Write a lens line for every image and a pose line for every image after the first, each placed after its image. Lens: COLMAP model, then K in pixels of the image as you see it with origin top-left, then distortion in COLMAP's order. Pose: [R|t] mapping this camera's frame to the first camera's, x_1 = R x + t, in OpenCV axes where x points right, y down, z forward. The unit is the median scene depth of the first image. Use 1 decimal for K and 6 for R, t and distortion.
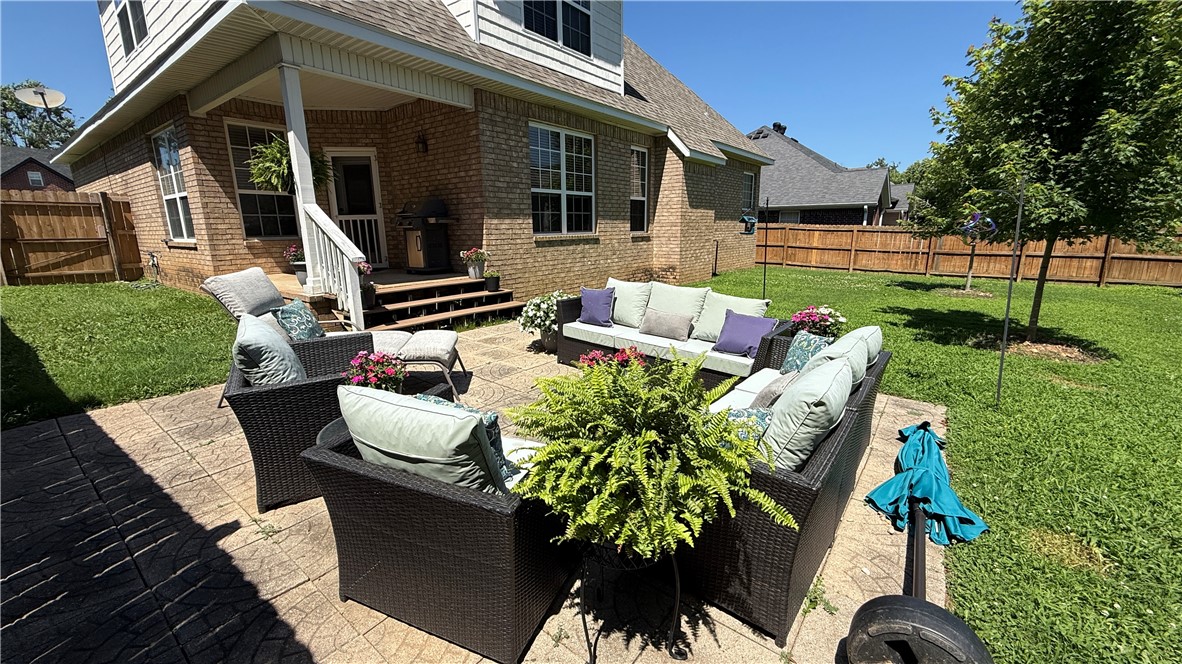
lens RADIAL K [[471.2, 0, 588.2], [0, 471.2, 330.4], [0, 0, 1]] dist [0.000448, 0.000339]
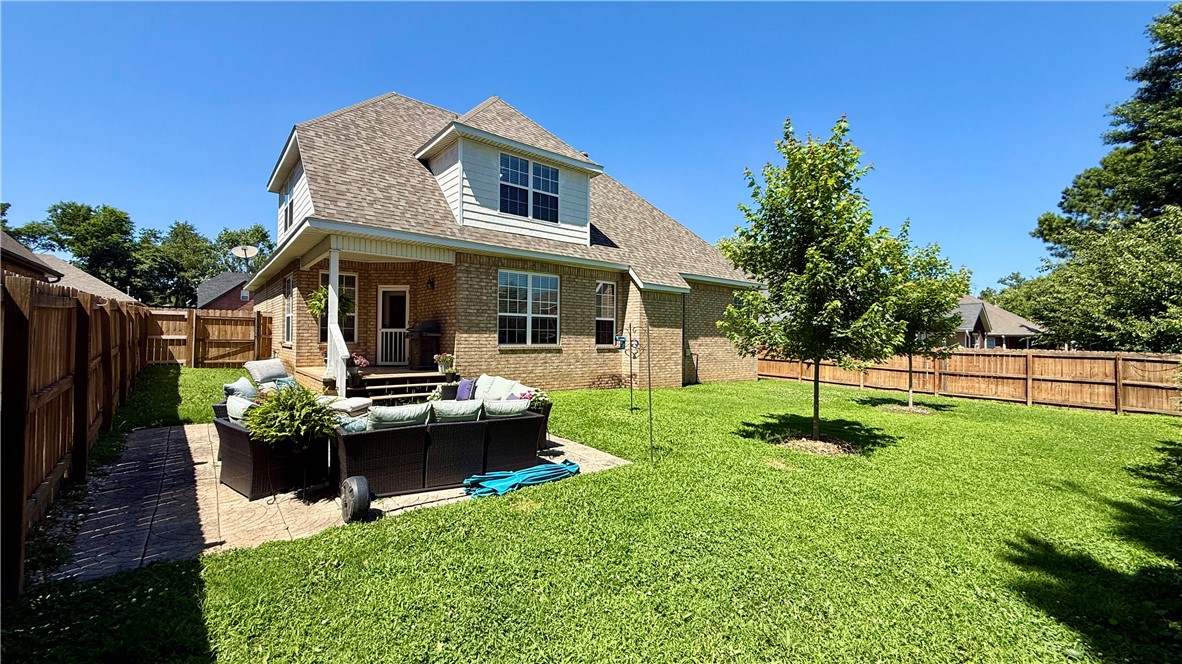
lens RADIAL K [[471.2, 0, 588.2], [0, 471.2, 330.4], [0, 0, 1]] dist [0.000448, 0.000339]
pose [[0.974811, 0.019343, -0.222194, 0.409231], [-0.069512, 0.972960, -0.220266, 0.038660], [0.211925, 0.230163, 0.949796, -0.249031]]
